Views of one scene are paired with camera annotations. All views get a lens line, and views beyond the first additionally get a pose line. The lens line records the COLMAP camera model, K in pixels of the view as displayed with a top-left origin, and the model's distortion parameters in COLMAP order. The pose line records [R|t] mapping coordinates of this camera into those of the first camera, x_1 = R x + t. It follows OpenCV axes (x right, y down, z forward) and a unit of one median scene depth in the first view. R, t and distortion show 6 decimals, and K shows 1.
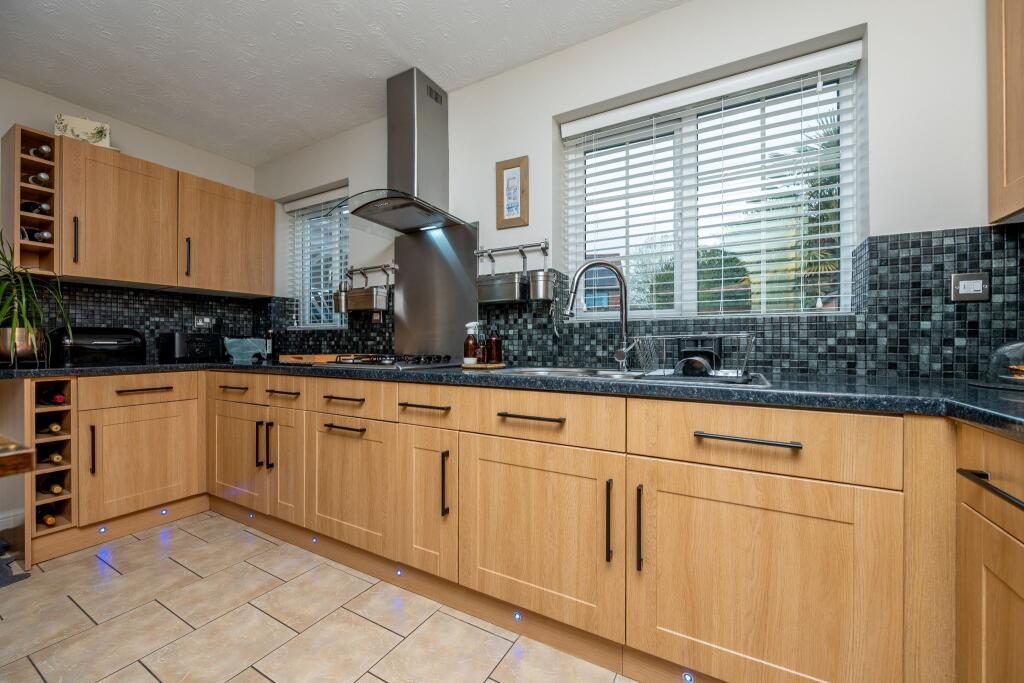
lens RADIAL K [[407.9, 0, 506.9], [0, 407.9, 343.6], [0, 0, 1]] dist [-0.001166, -0.000054]
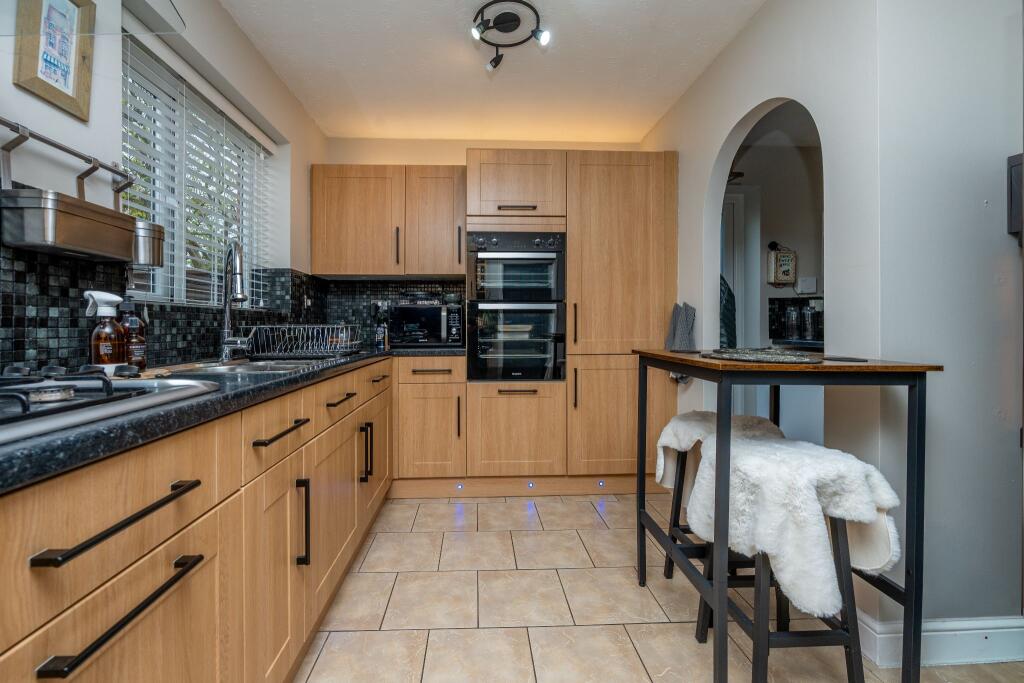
lens RADIAL K [[417.0, 0, 491.7], [0, 417.0, 328.8], [0, 0, 1]] dist [-0.002943, -0.000205]
pose [[-0.533757, 0.002729, 0.845633, -0.709841], [0.015066, 0.999867, 0.006282, -0.002694], [-0.845504, 0.016094, -0.533727, 0.815544]]
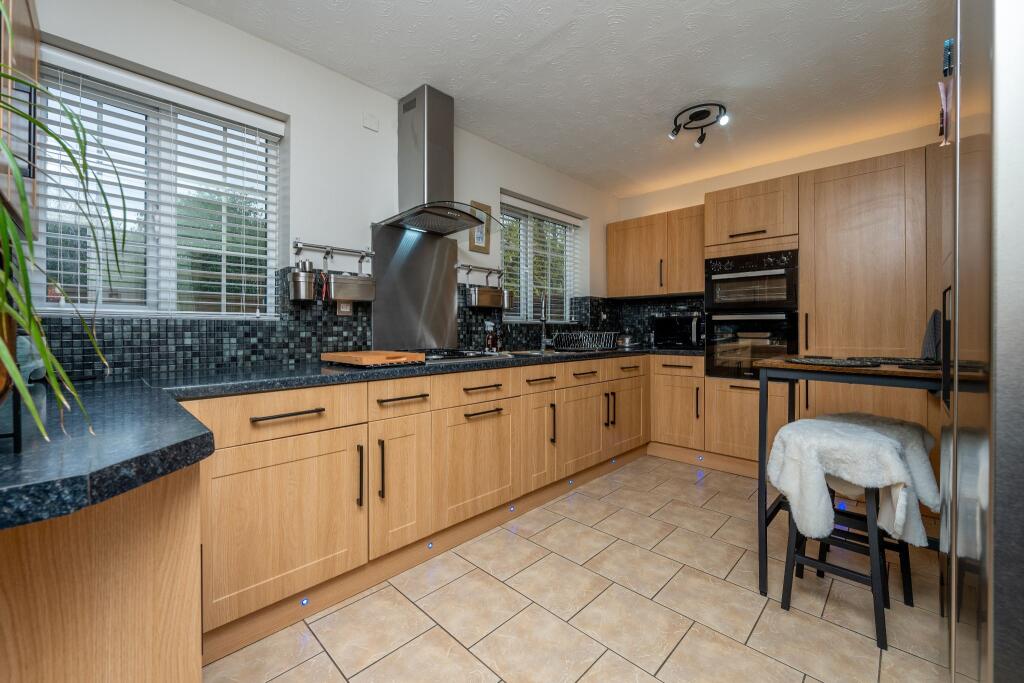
lens RADIAL K [[407.9, 0, 506.9], [0, 407.9, 343.6], [0, 0, 1]] dist [-0.001166, -0.000054]
pose [[0.254442, -0.027721, 0.966691, -1.289608], [0.010771, 0.999608, 0.025830, -0.012228], [-0.967028, 0.003840, 0.254641, 0.561552]]
